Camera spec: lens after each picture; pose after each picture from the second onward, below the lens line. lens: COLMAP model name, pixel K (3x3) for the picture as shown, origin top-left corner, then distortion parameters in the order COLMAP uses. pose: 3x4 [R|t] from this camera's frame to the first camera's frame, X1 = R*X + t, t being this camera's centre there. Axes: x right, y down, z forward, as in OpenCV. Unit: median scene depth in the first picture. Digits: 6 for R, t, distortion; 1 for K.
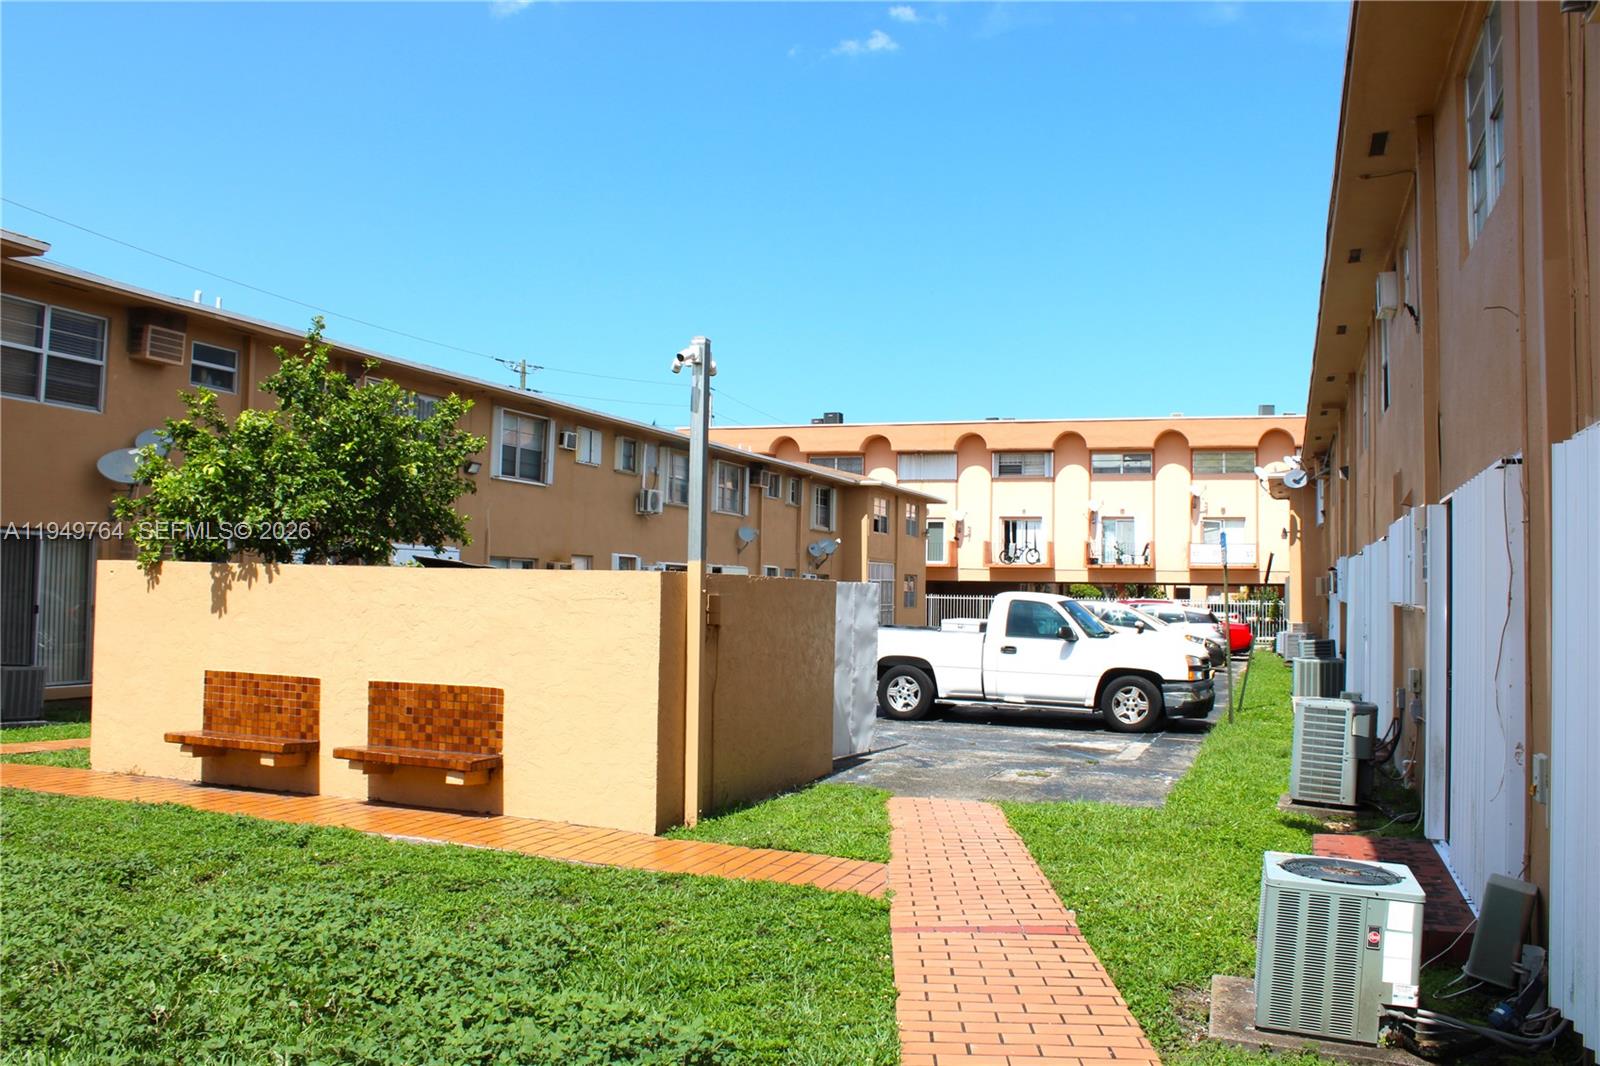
lens RADIAL K [[1344.2, 0, 799.6], [0, 1344.2, 525.3], [0, 0, 1]] dist [-0.098740, 0.045148]
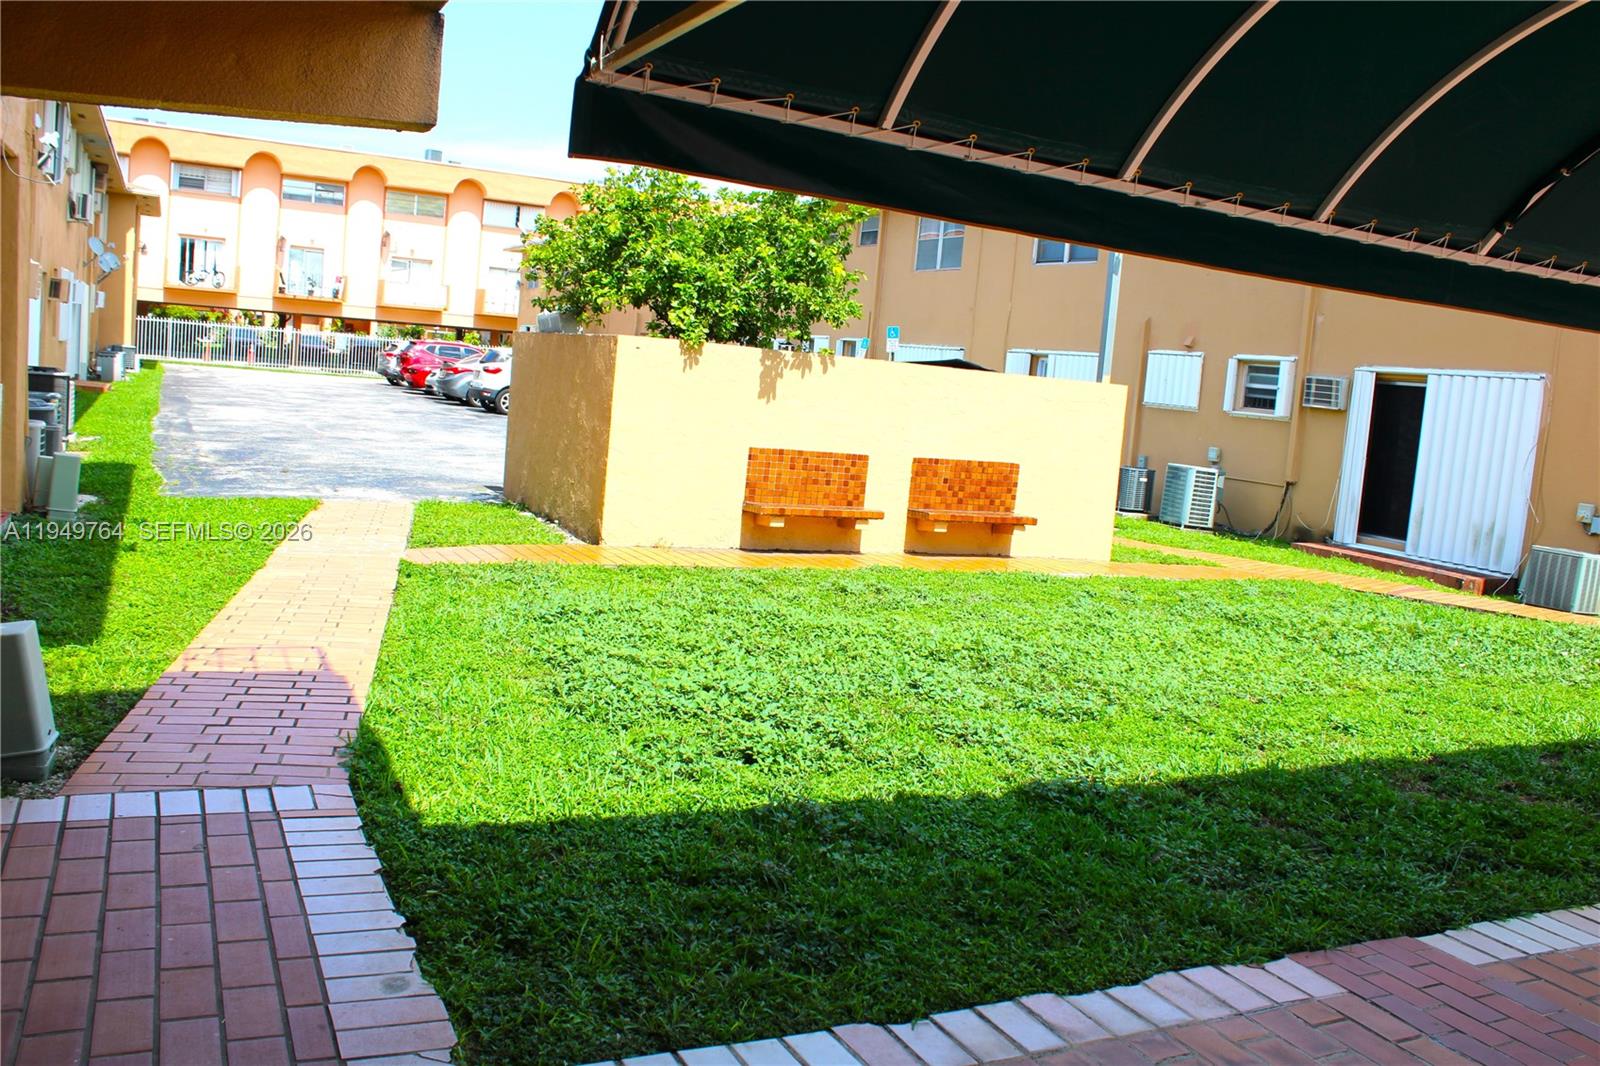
lens RADIAL K [[1344.2, 0, 812.3], [0, 1344.2, 536.2], [0, 0, 1]] dist [-0.098740, 0.045148]
pose [[0.689089, -0.049403, 0.722991, -1.255649], [-0.107524, 0.979660, 0.169423, -0.012751], [-0.716655, -0.194486, 0.669761, 0.207267]]
